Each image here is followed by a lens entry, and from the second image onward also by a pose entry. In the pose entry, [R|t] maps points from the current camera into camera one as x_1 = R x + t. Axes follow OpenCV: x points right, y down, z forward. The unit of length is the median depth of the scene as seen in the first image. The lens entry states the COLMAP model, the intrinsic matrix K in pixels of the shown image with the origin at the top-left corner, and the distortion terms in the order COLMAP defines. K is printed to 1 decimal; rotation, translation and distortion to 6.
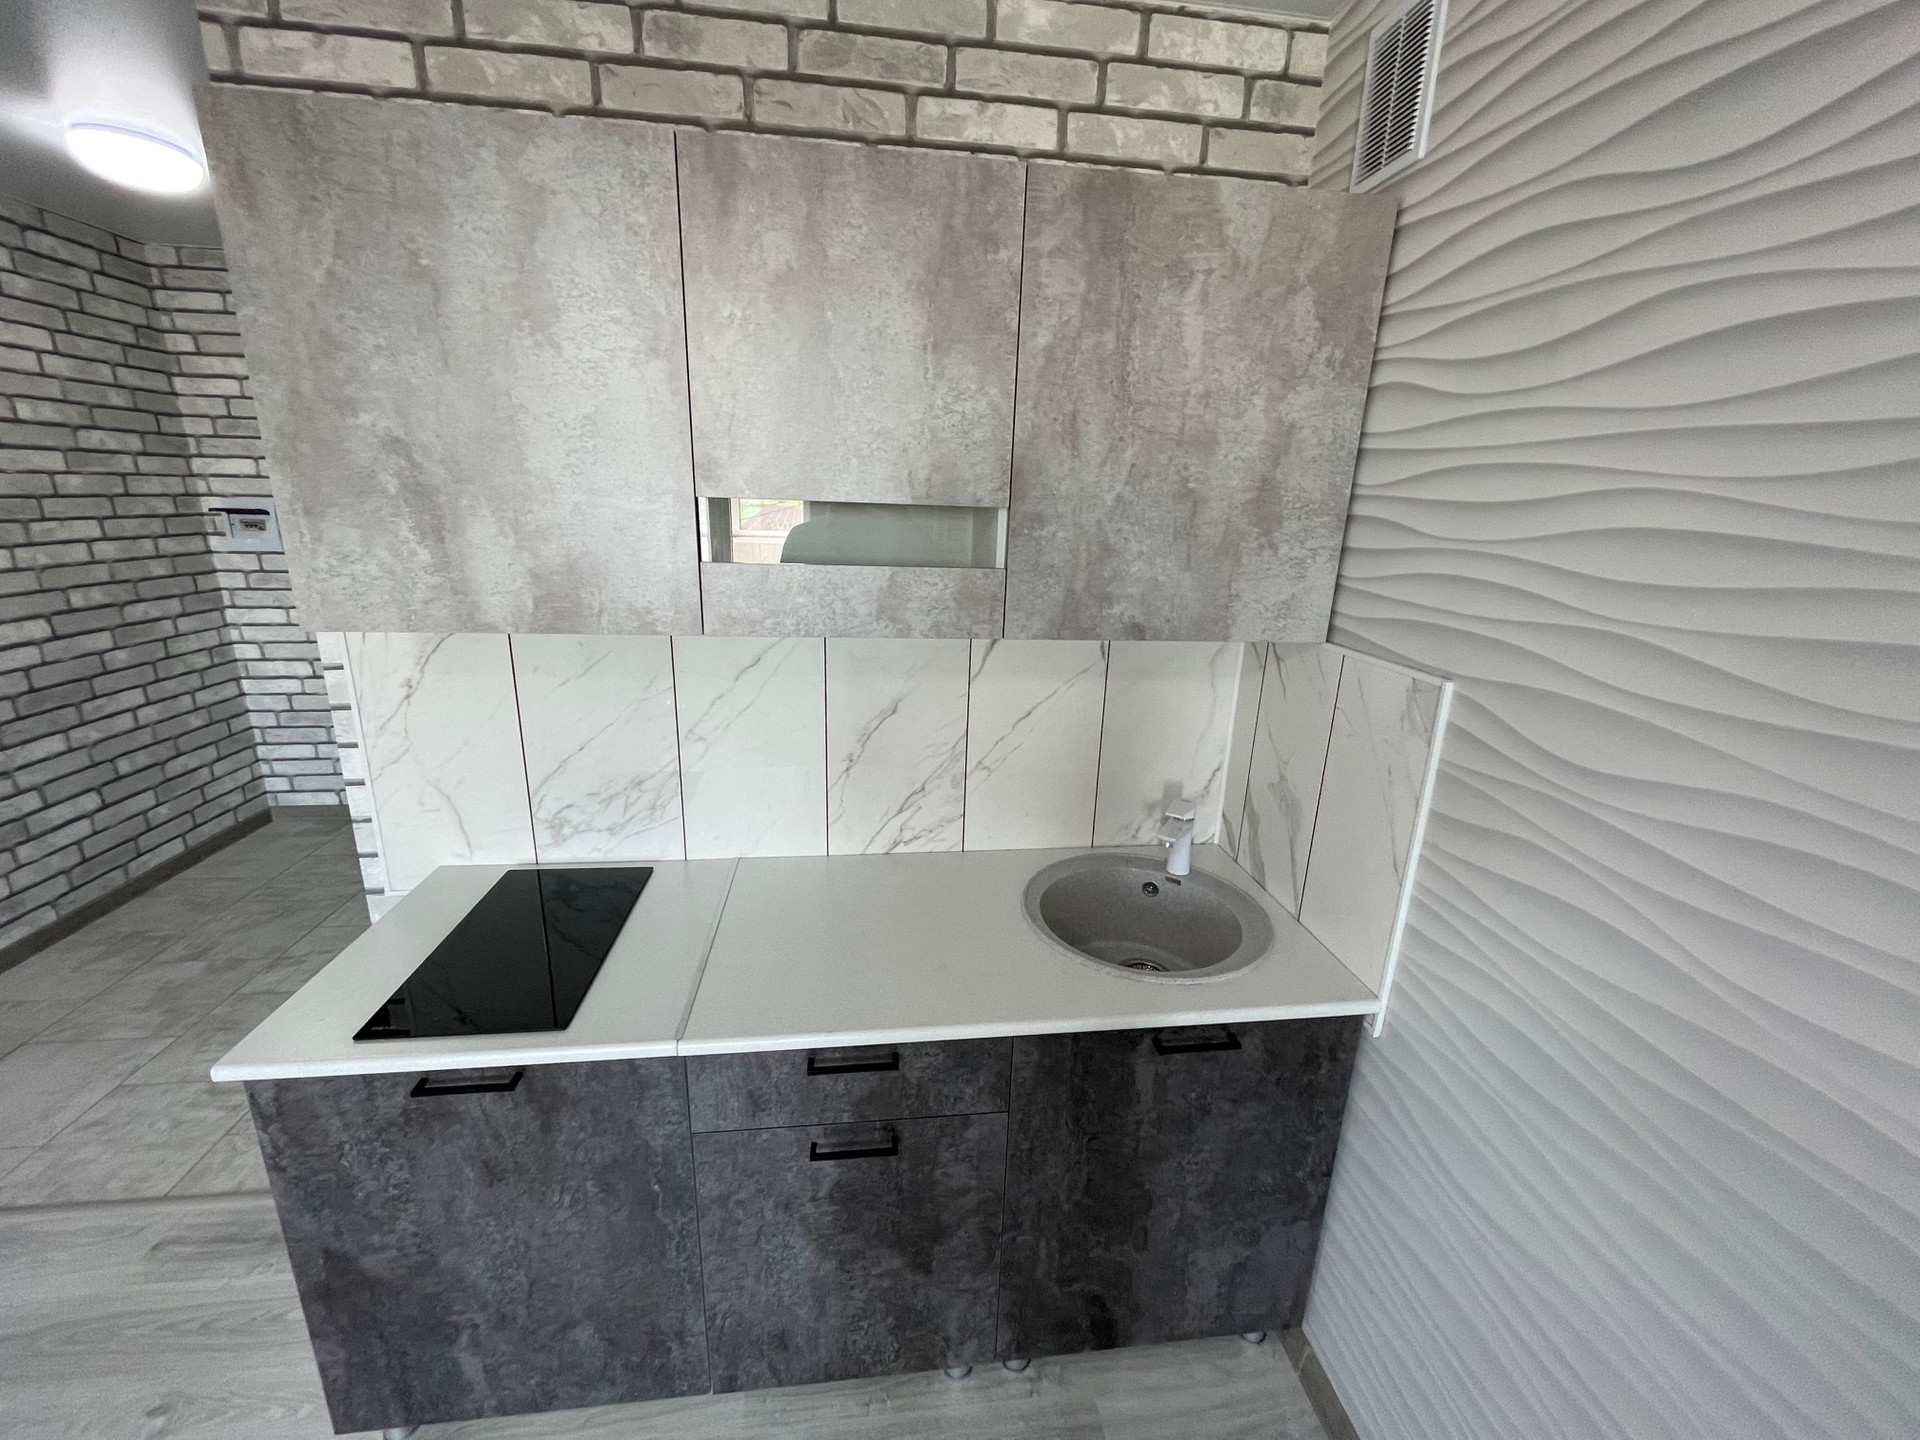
lens RADIAL K [[773.3, 0, 961.3], [0, 773.3, 712.5], [0, 0, 1]] dist [-0.001186, -0.000783]
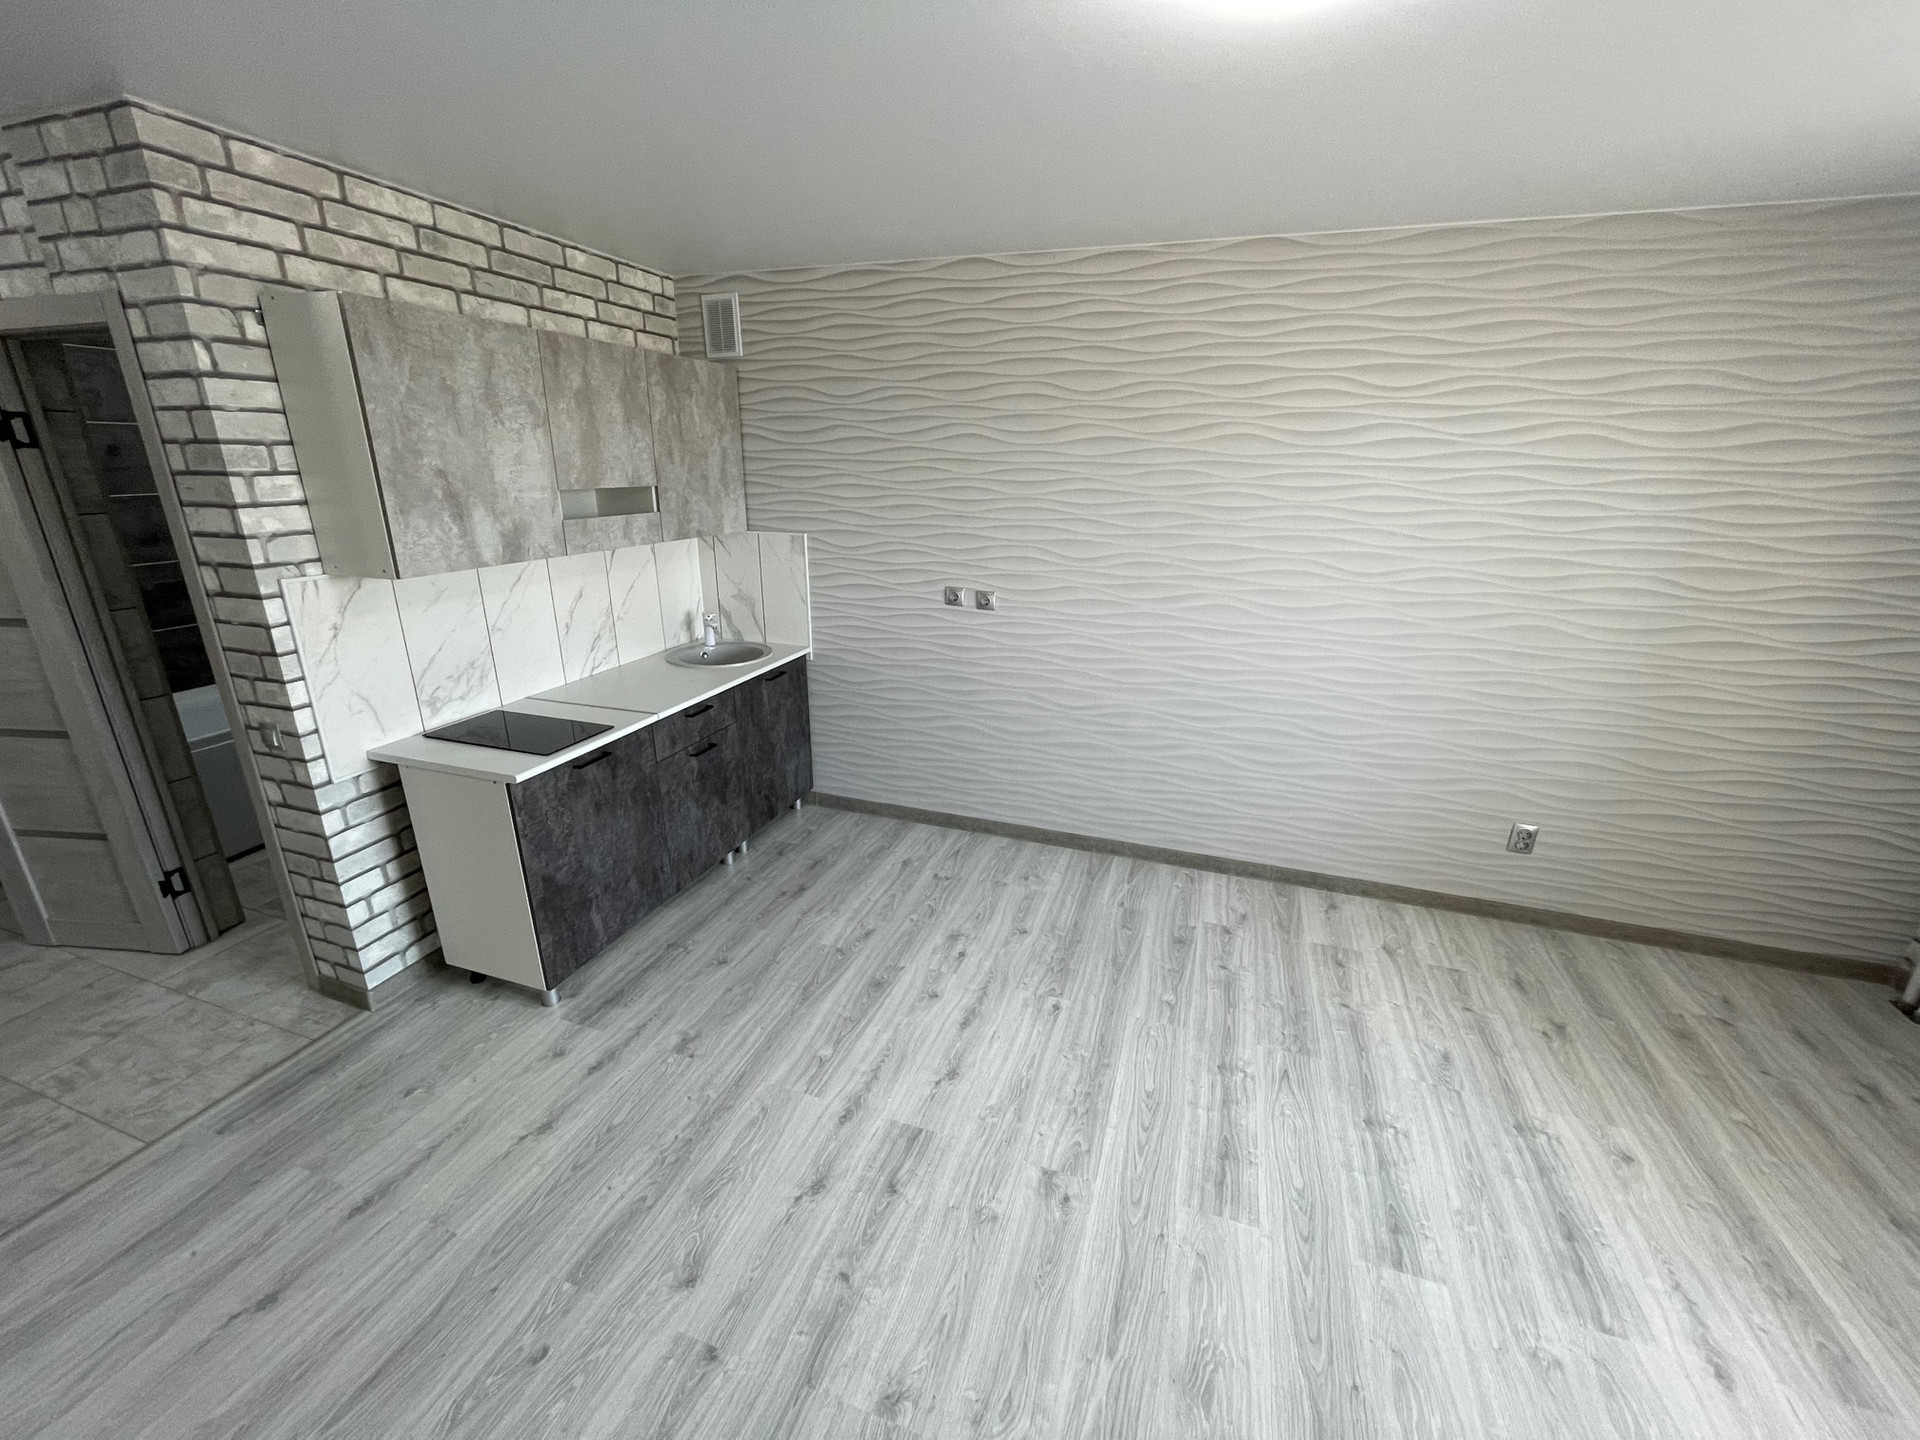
lens RADIAL K [[773.3, 0, 961.3], [0, 773.3, 712.5], [0, 0, 1]] dist [-0.001186, -0.000783]
pose [[0.436167, -0.307178, 0.845813, -1.795203], [0.243881, 0.945107, 0.217475, 0.108529], [-0.866187, 0.111423, 0.487139, -0.917755]]
